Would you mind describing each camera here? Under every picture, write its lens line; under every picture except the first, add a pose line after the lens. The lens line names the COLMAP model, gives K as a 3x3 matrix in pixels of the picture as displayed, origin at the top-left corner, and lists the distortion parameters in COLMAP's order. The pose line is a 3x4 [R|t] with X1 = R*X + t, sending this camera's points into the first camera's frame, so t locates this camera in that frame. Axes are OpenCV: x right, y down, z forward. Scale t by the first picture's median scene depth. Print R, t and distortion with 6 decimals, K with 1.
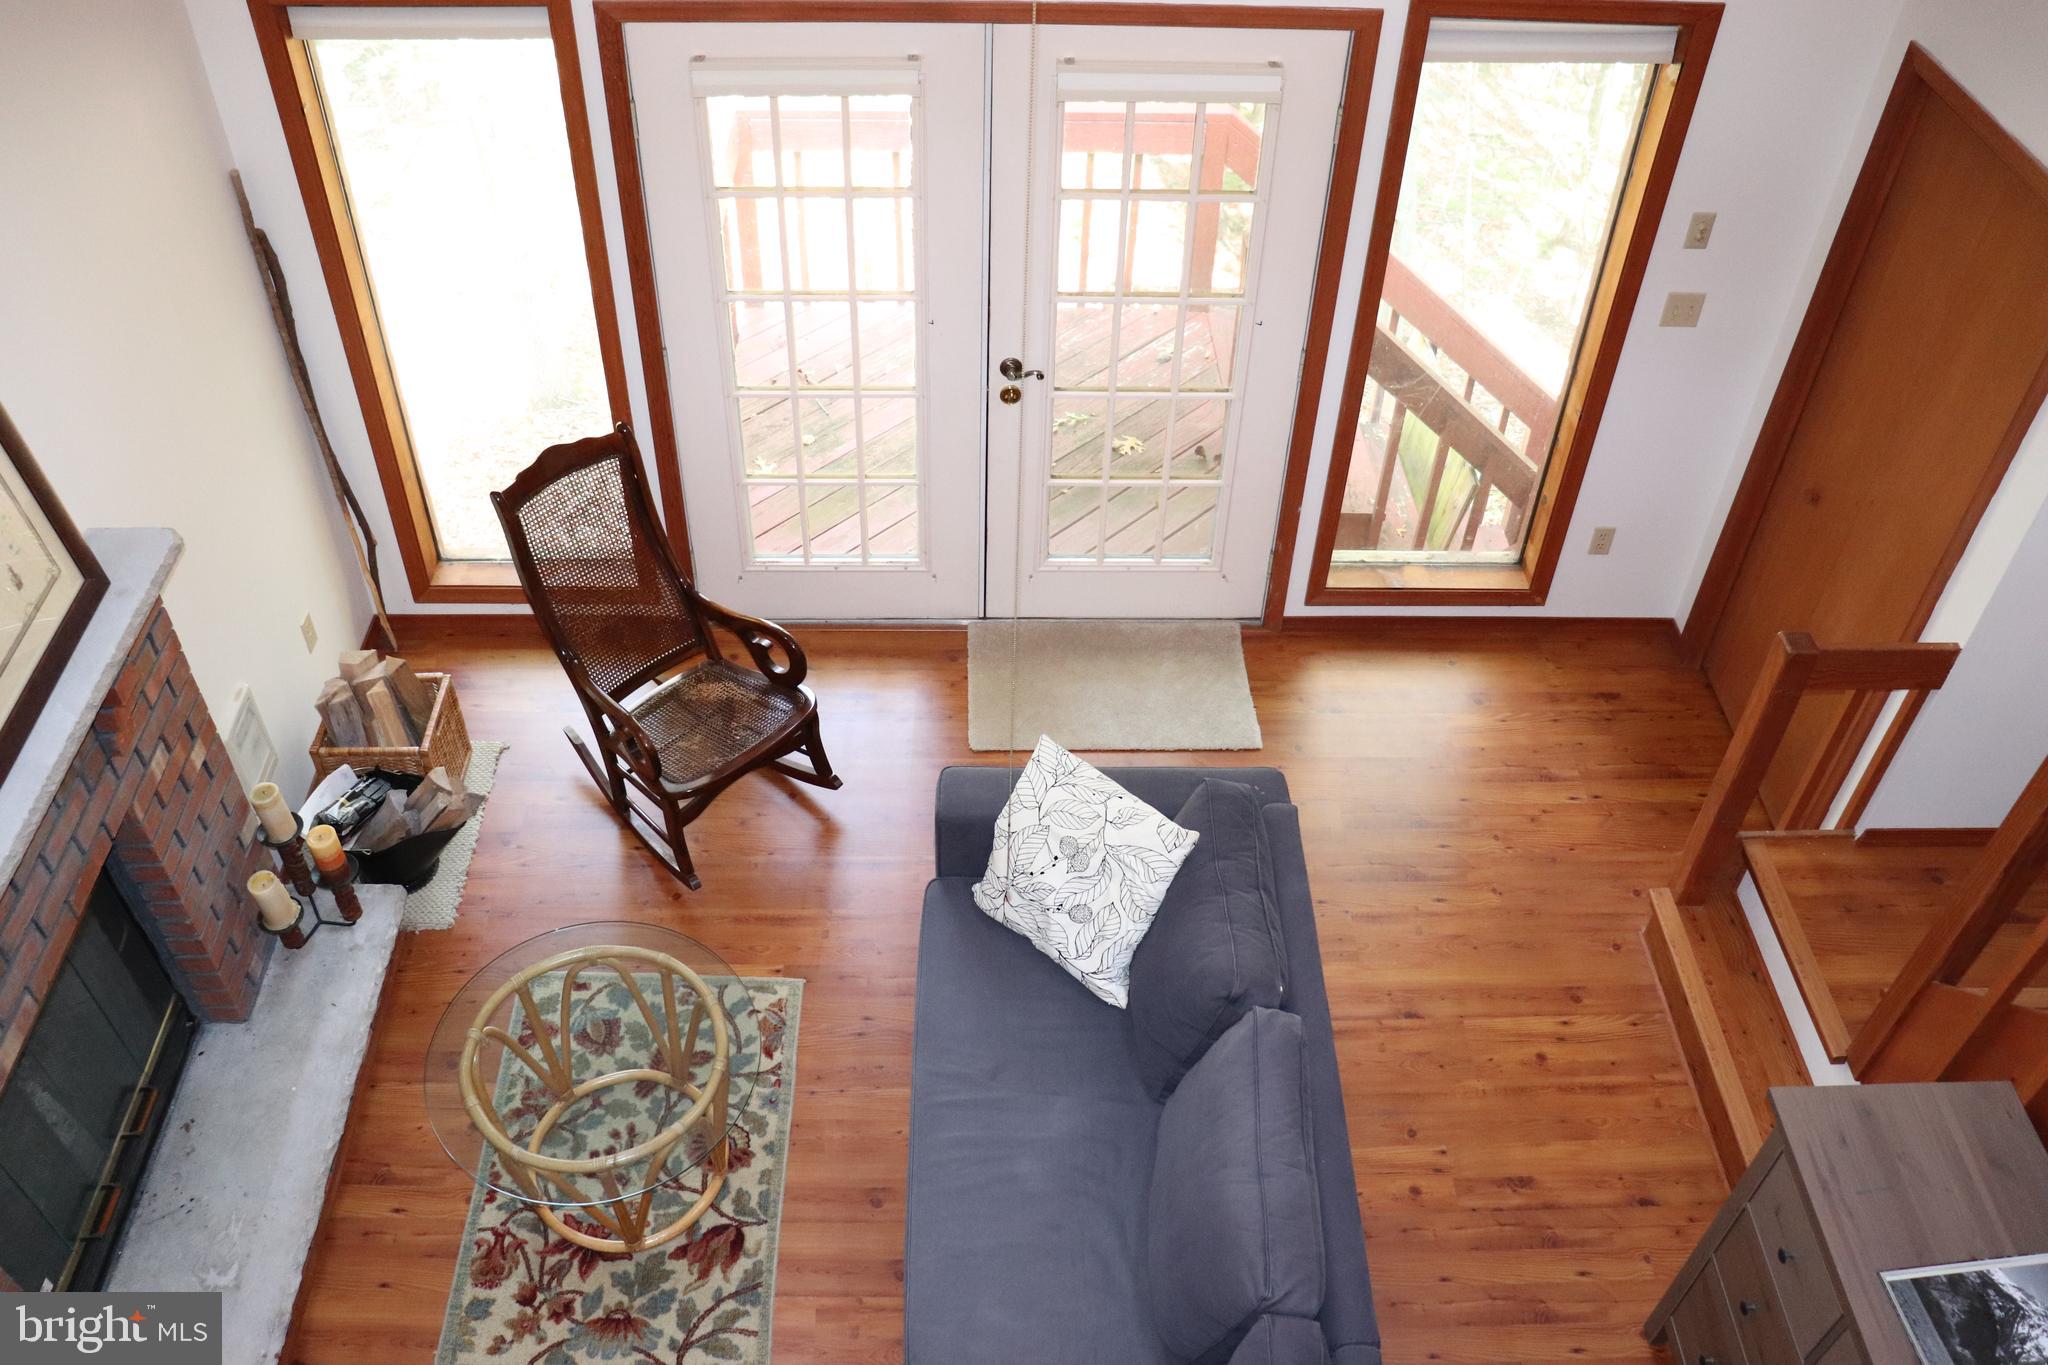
lens RADIAL K [[1690.7, 0, 1020.8], [0, 1690.7, 695.0], [0, 0, 1]] dist [-0.177334, 0.162276]
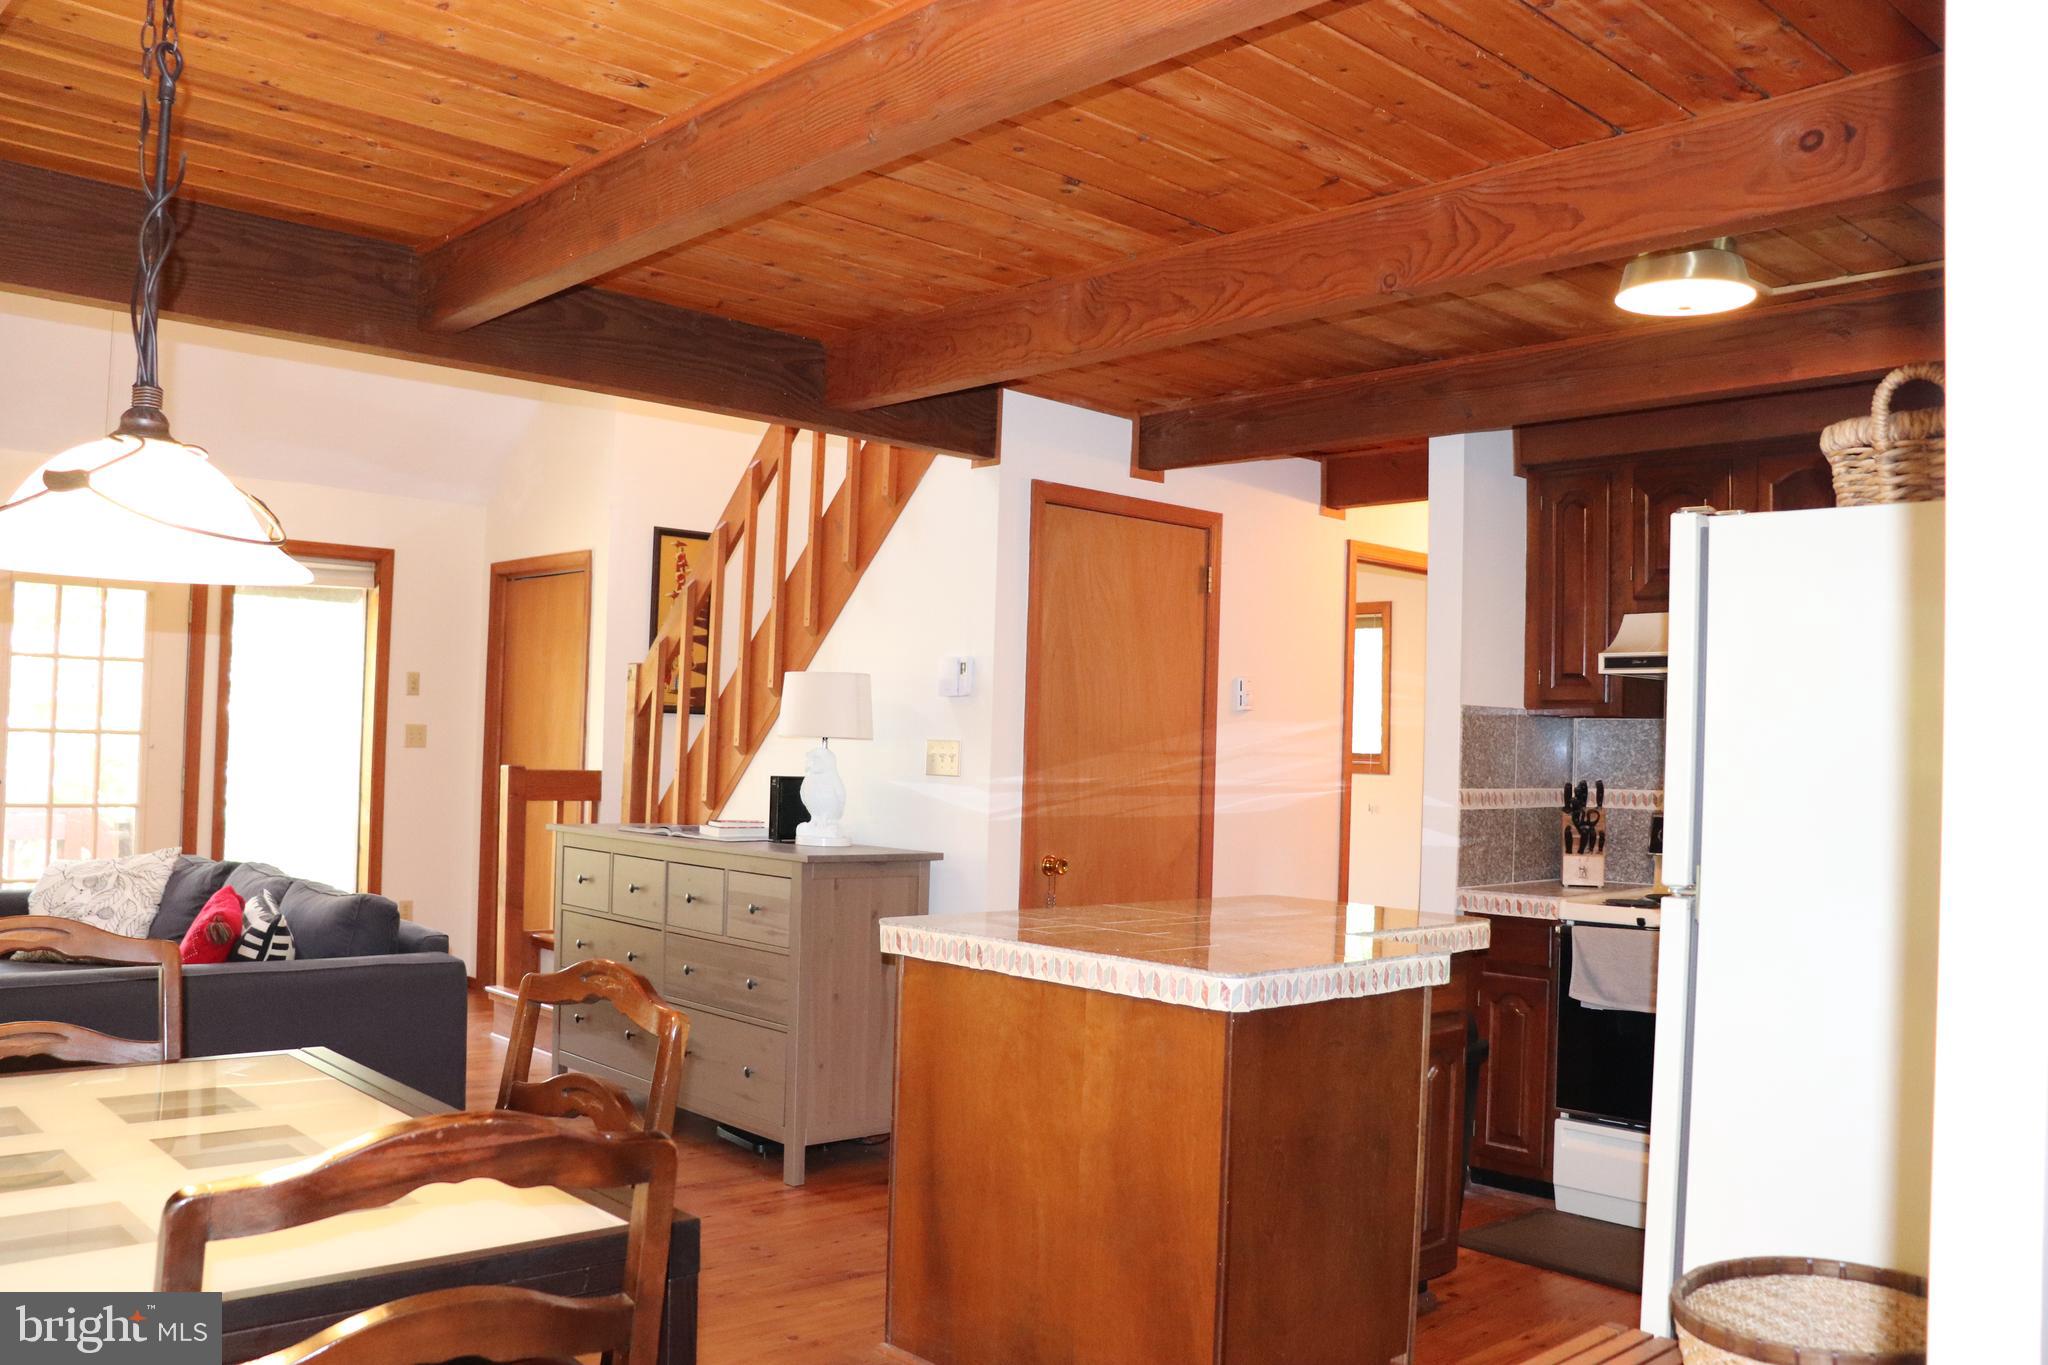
lens RADIAL K [[1686.6, 0, 1020.8], [0, 1686.6, 687.5], [0, 0, 1]] dist [-0.178710, 0.163774]
pose [[0.751563, 0.022526, 0.659276, -0.282693], [0.453213, 0.708564, -0.540865, 1.053529], [-0.479323, 0.705286, 0.522322, -0.252531]]
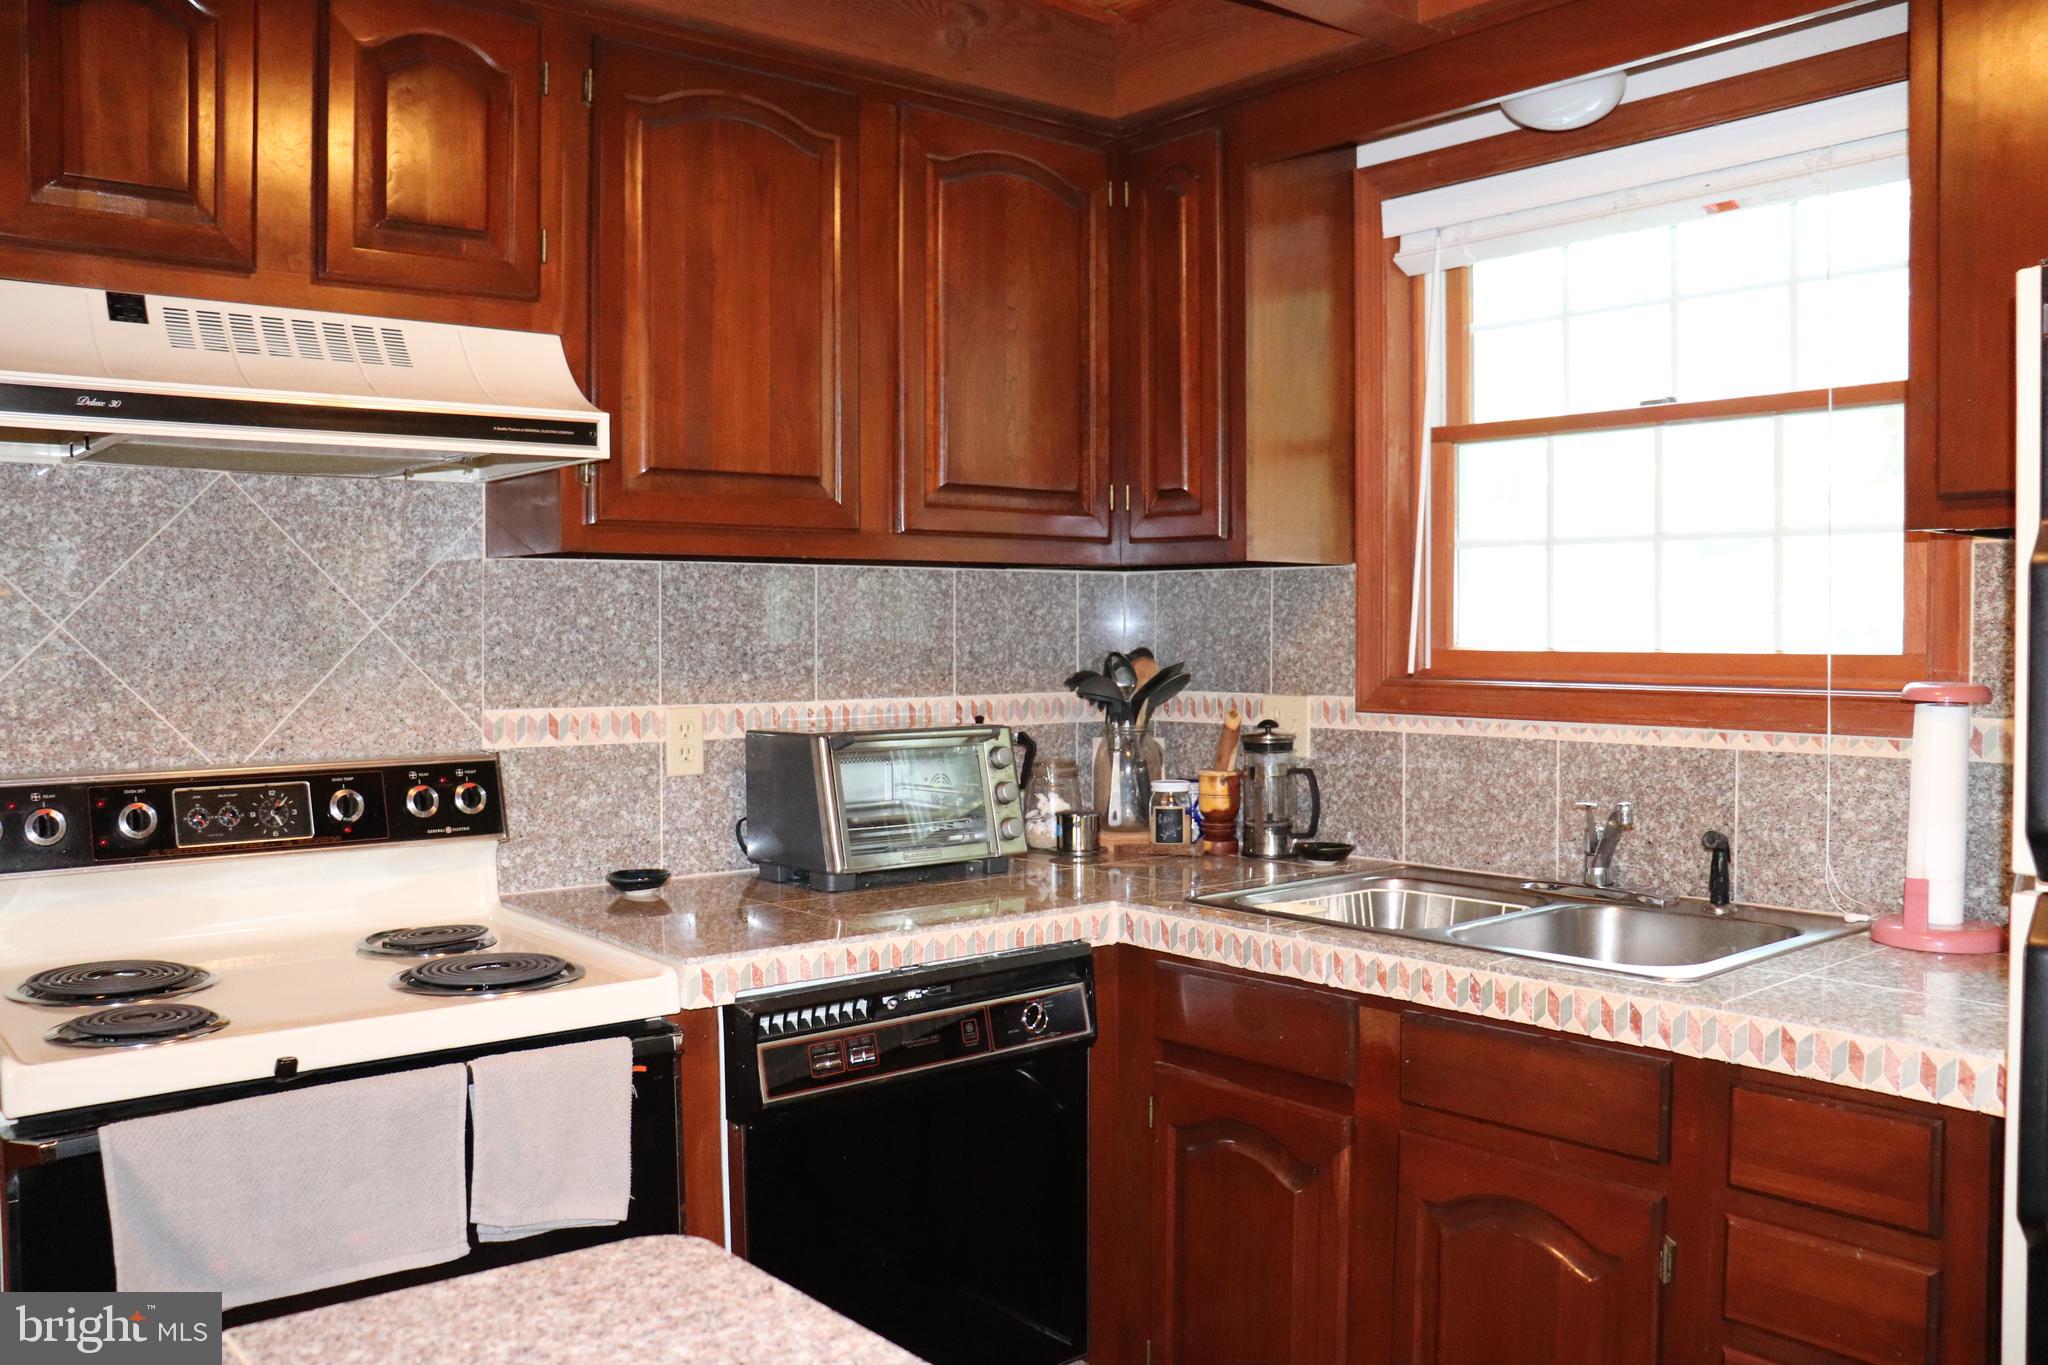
lens RADIAL K [[1686.6, 0, 1020.8], [0, 1686.6, 687.5], [0, 0, 1]] dist [-0.178710, 0.163774]
pose [[-0.621797, -0.050830, 0.781528, 0.287750], [0.539051, 0.696134, 0.474153, 0.604850], [-0.568149, 0.716110, -0.405454, 0.209679]]
